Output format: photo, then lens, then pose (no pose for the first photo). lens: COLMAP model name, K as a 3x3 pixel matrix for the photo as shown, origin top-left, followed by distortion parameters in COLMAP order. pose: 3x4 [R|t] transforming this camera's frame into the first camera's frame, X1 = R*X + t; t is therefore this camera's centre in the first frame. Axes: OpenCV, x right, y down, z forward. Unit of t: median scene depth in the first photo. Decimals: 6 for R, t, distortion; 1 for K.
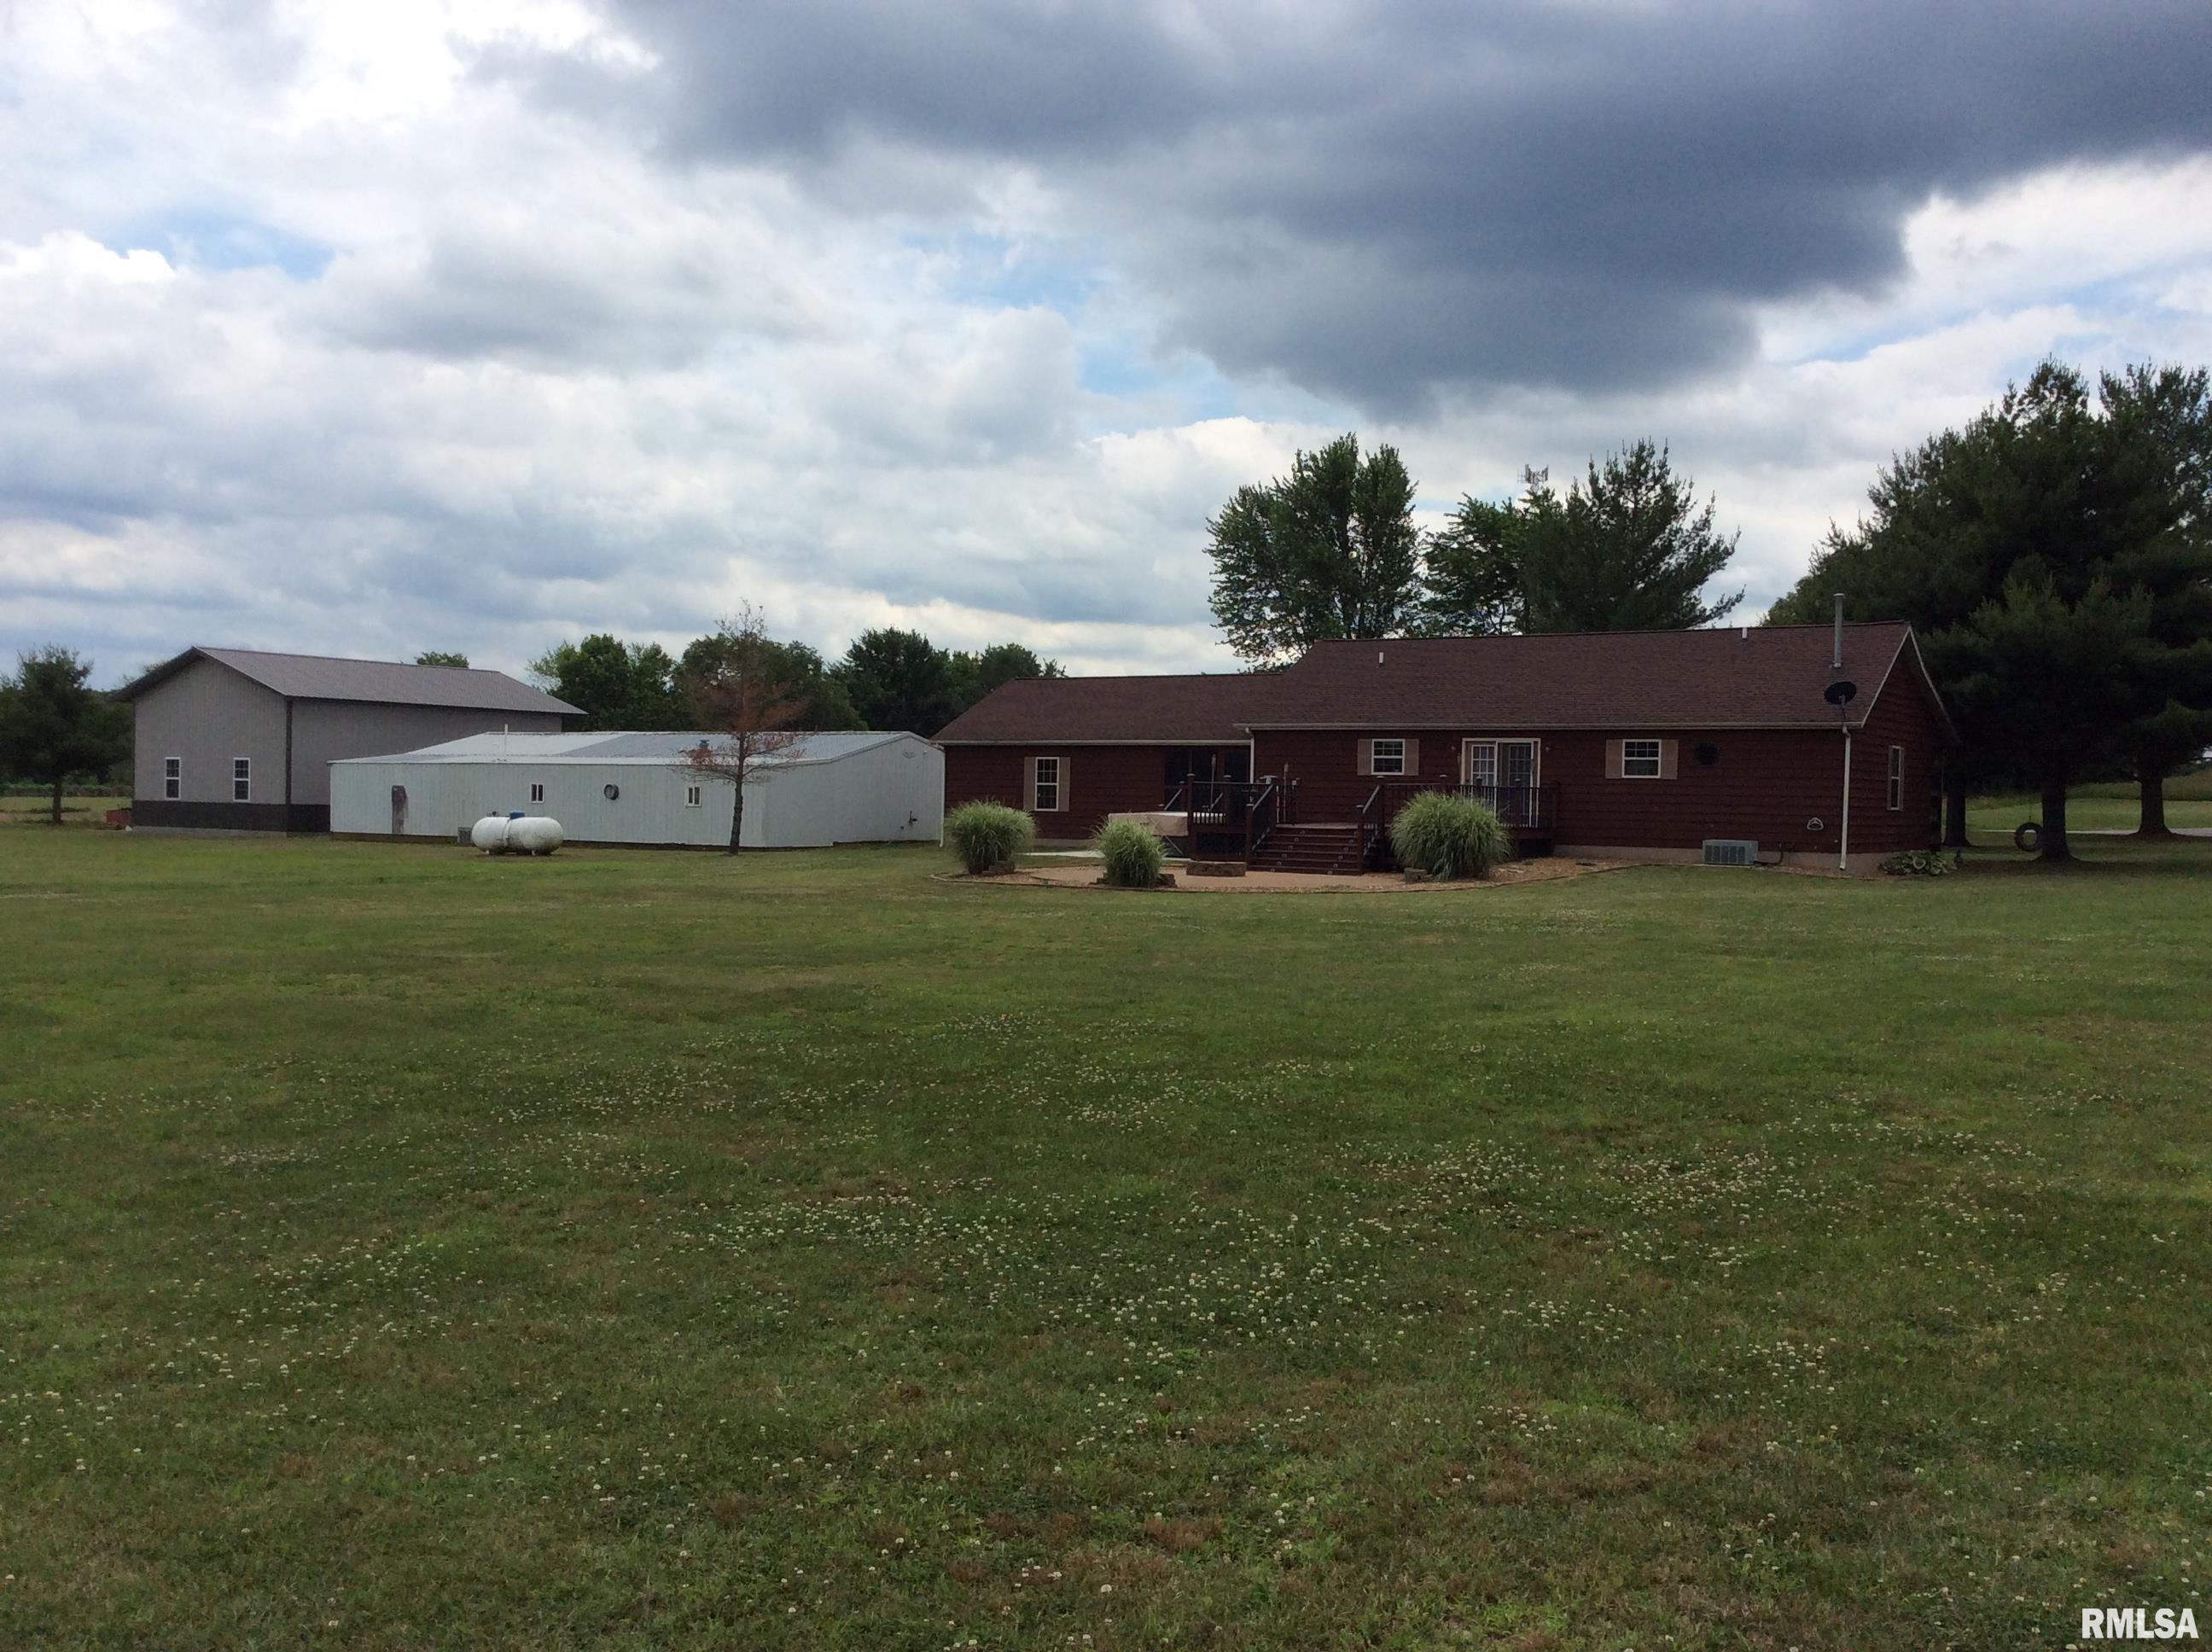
lens RADIAL K [[2007.3, 0, 1123.0], [0, 2007.3, 836.8], [0, 0, 1]] dist [0.068076, -0.130267]
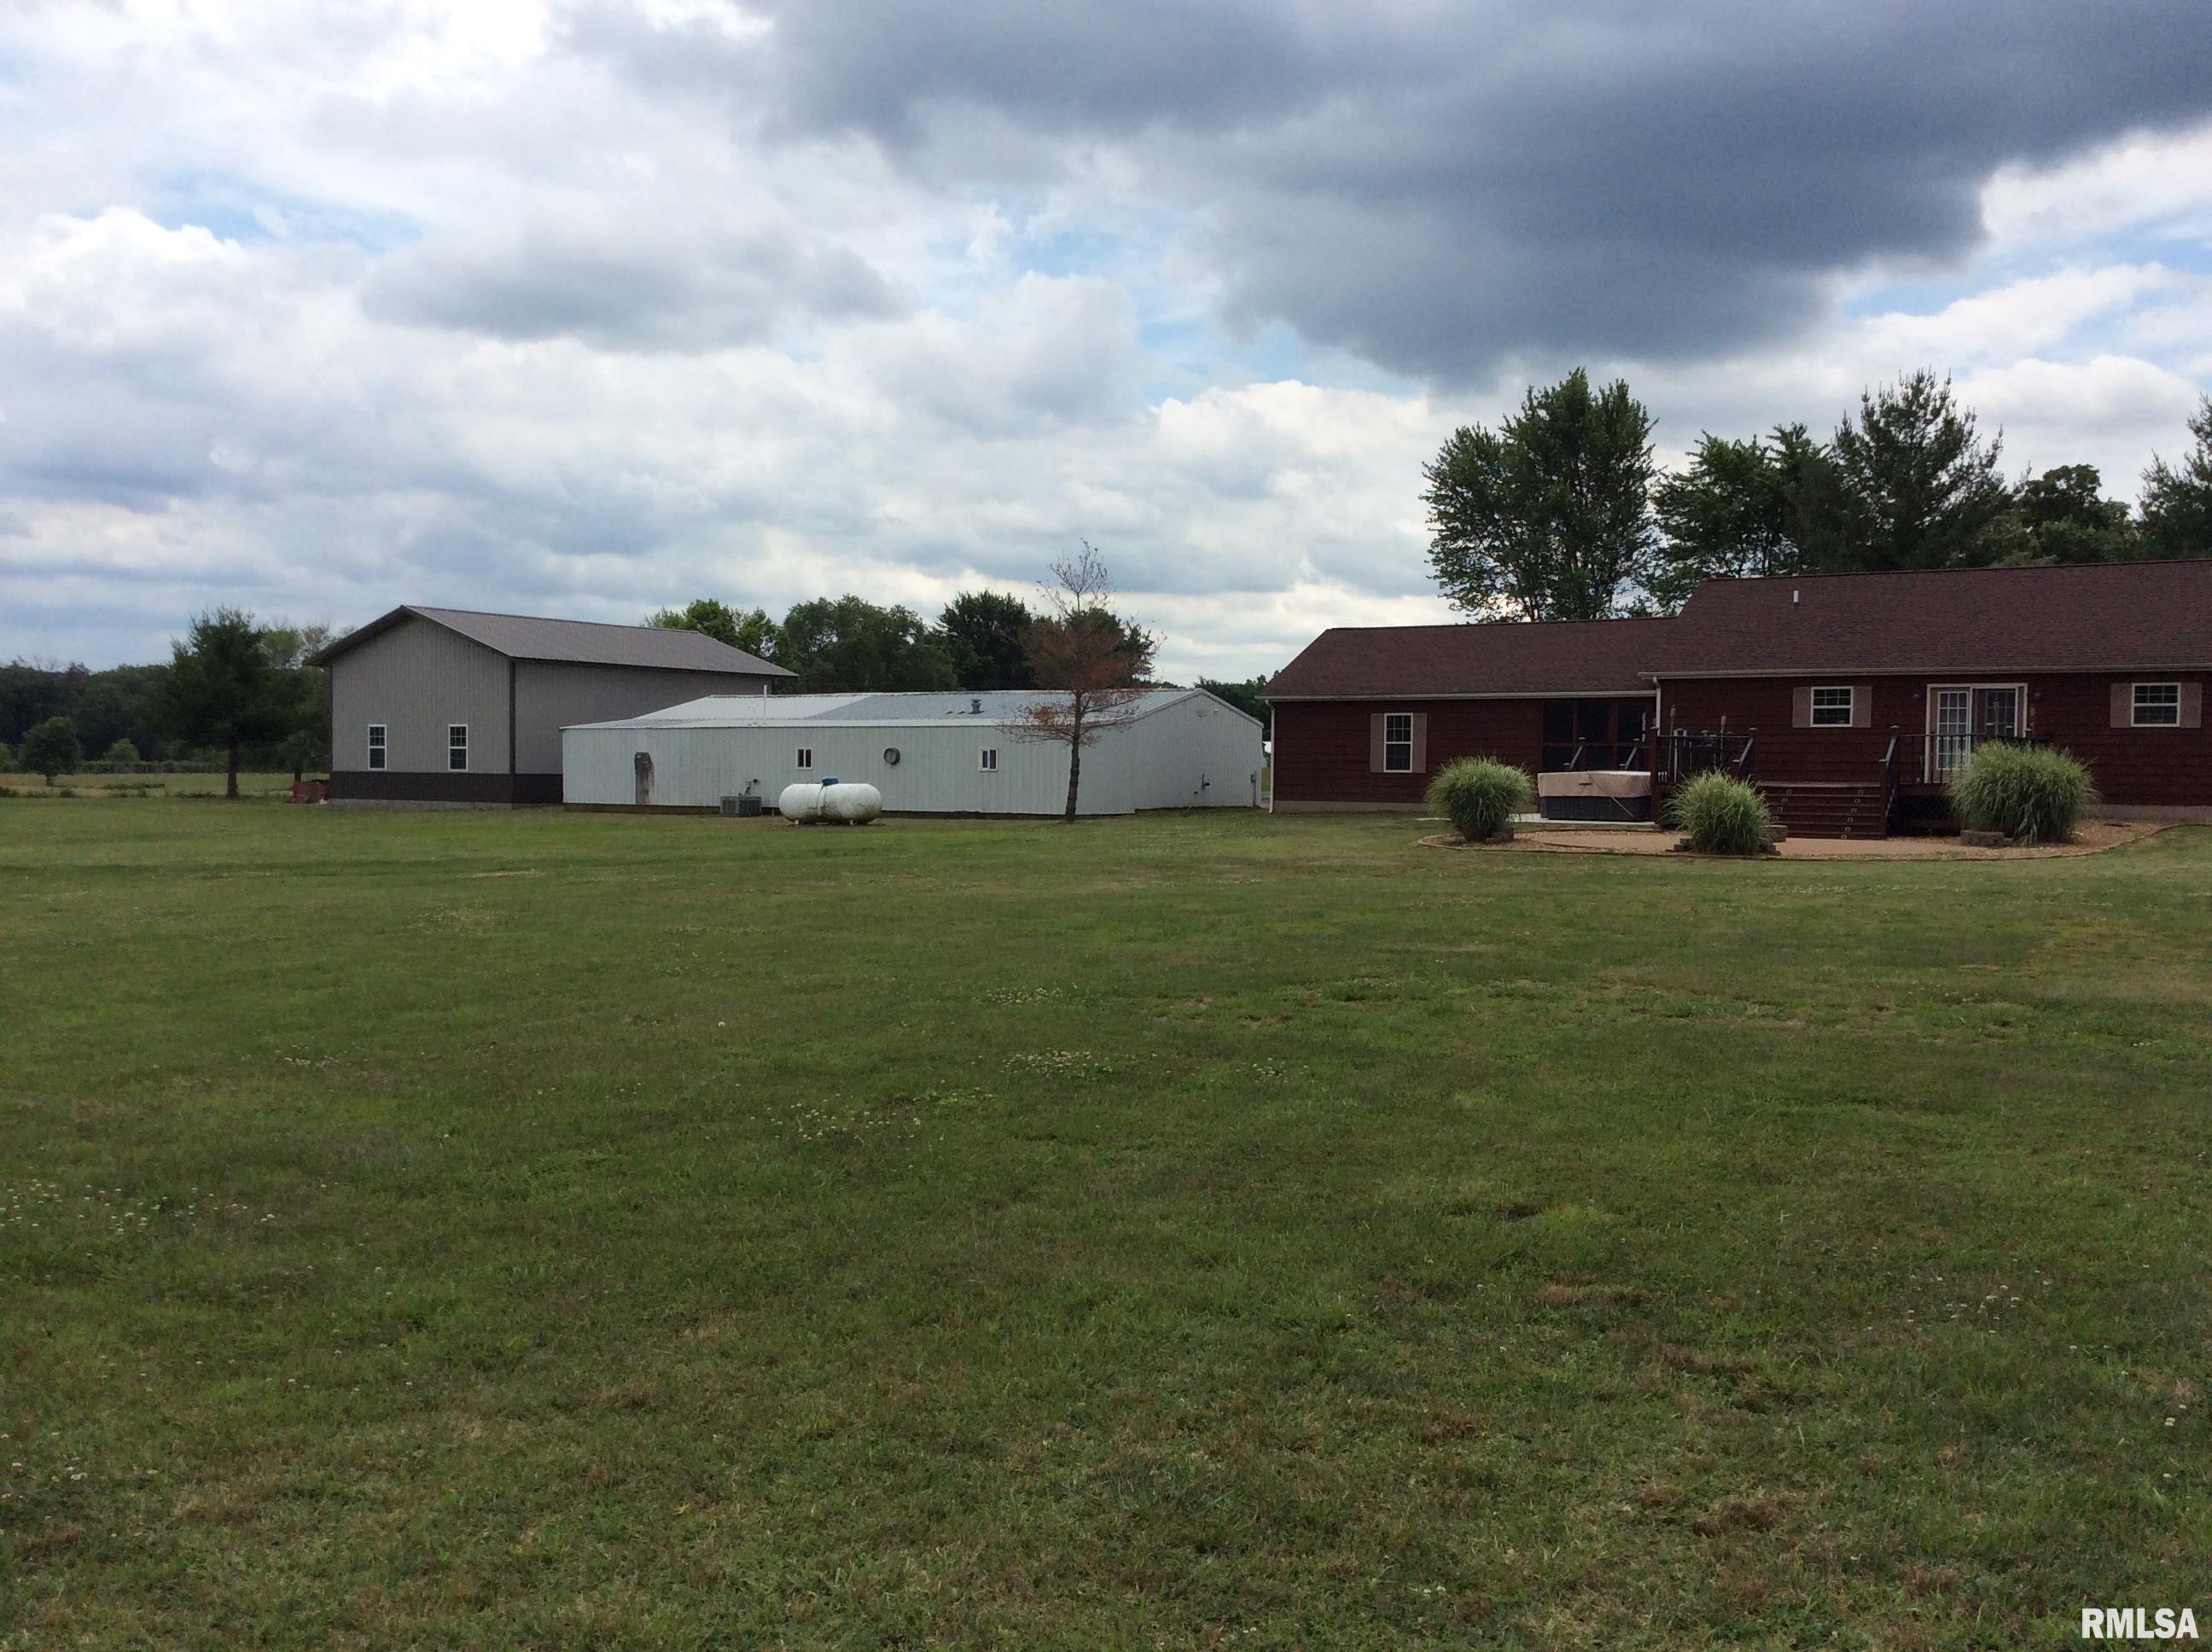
lens RADIAL K [[2007.3, 0, 1092.0], [0, 2007.3, 817.4], [0, 0, 1]] dist [0.068076, -0.130267]
pose [[0.999729, -0.009149, -0.021405, -0.169816], [0.009269, 0.999942, 0.005497, 0.001316], [0.021354, -0.005694, 0.999756, 0.094332]]
